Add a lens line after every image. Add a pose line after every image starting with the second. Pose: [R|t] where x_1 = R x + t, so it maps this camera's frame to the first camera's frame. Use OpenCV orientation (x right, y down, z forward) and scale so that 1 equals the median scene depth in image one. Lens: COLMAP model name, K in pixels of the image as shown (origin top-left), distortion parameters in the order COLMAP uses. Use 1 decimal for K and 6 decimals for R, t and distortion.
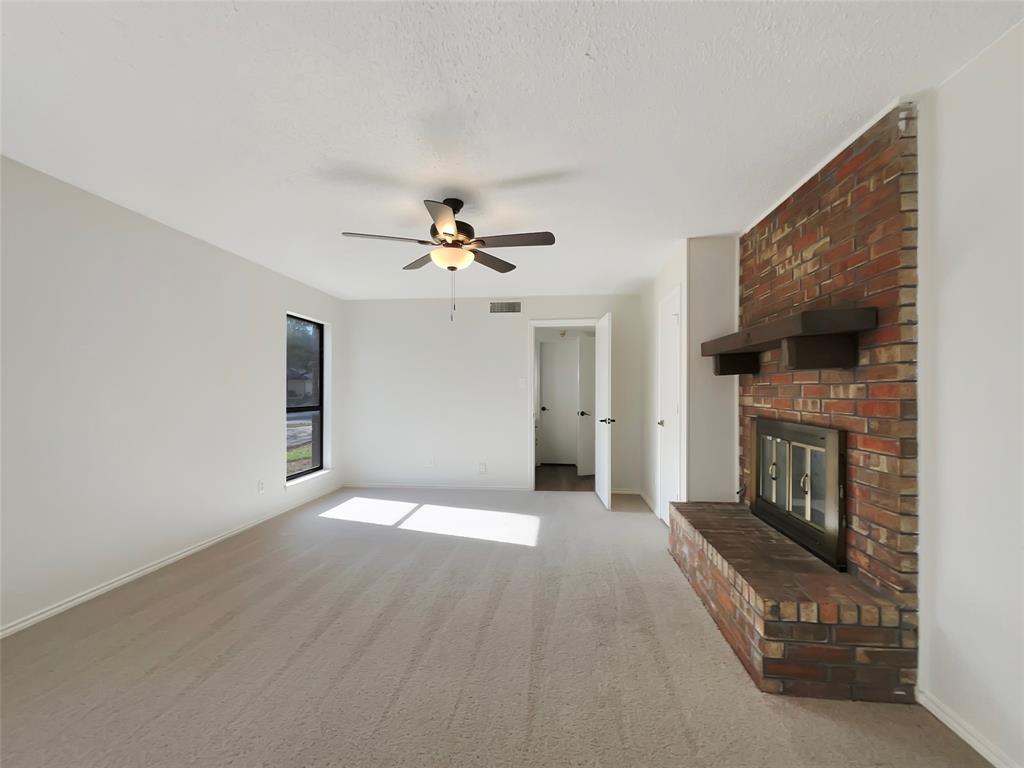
lens RADIAL K [[427.1, 0, 507.9], [0, 427.1, 388.4], [0, 0, 1]] dist [-0.009848, 0.000138]
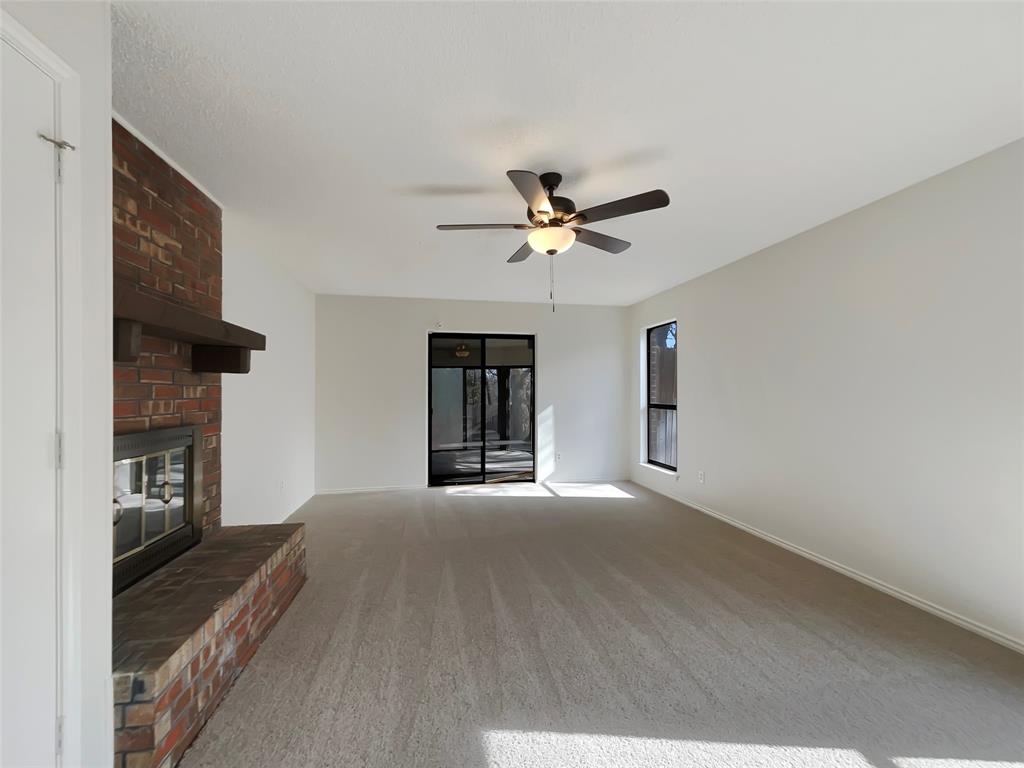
lens RADIAL K [[427.1, 0, 505.2], [0, 427.1, 389.1], [0, 0, 1]] dist [-0.009848, 0.000138]
pose [[-0.961545, -0.013398, -0.274322, 0.248626], [-0.010867, 0.999883, -0.010745, 0.002400], [0.274434, -0.007350, -0.961578, 2.065756]]
